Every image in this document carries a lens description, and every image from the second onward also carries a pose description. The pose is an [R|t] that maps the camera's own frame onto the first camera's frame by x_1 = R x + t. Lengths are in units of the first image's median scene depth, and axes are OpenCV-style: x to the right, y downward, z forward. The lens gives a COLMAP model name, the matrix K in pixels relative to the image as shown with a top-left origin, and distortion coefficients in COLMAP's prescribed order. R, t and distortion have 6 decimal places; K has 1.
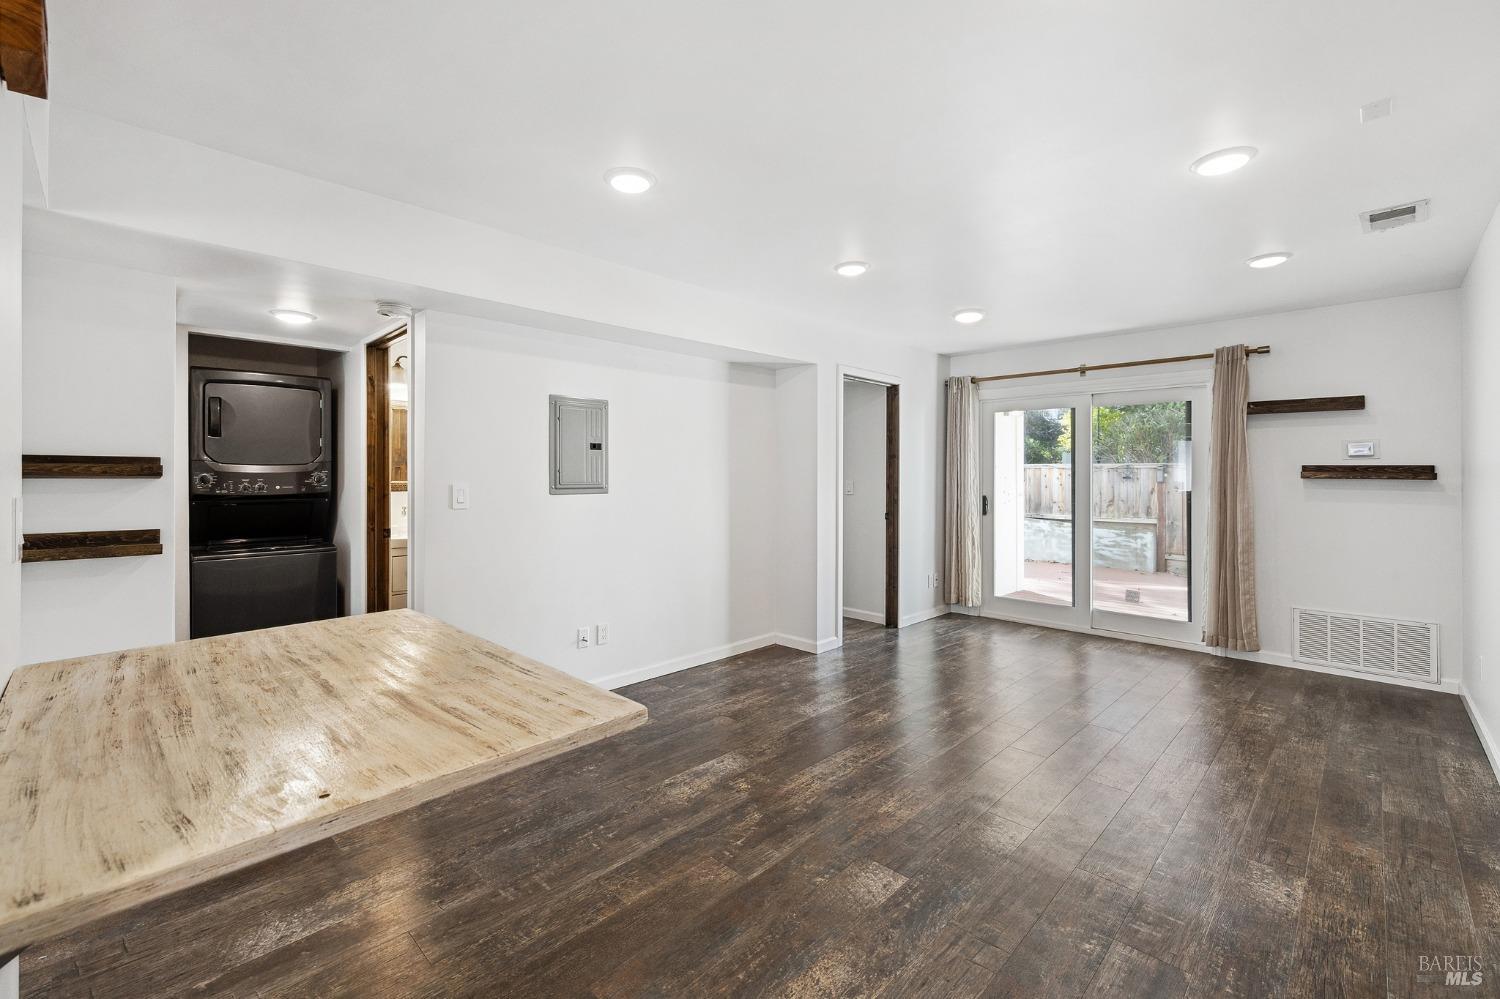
lens RADIAL K [[635.7, 0, 743.1], [0, 635.7, 470.9], [0, 0, 1]] dist [0.001634, 0.000567]
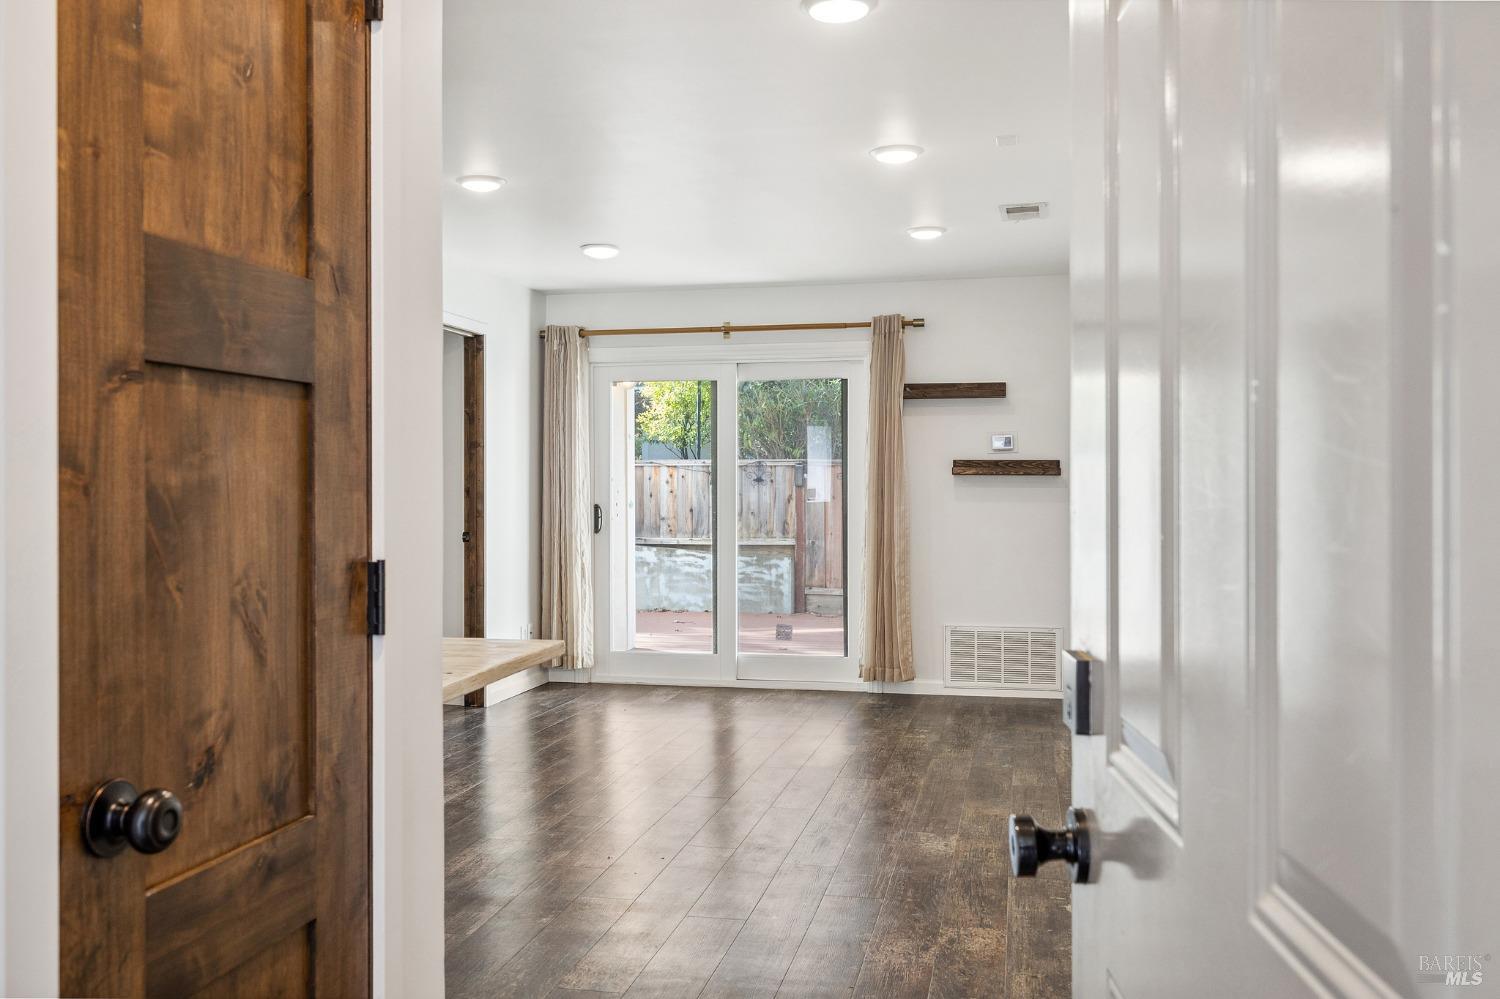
lens RADIAL K [[1242.9, 0, 750.0], [0, 1242.9, 499.5], [0, 0, 1]] dist [0.004756, 0.005248]
pose [[0.846185, -0.012164, 0.532751, -0.243716], [0.002087, 0.999807, 0.019513, 0.010835], [-0.532886, -0.015400, 0.846047, -0.269197]]
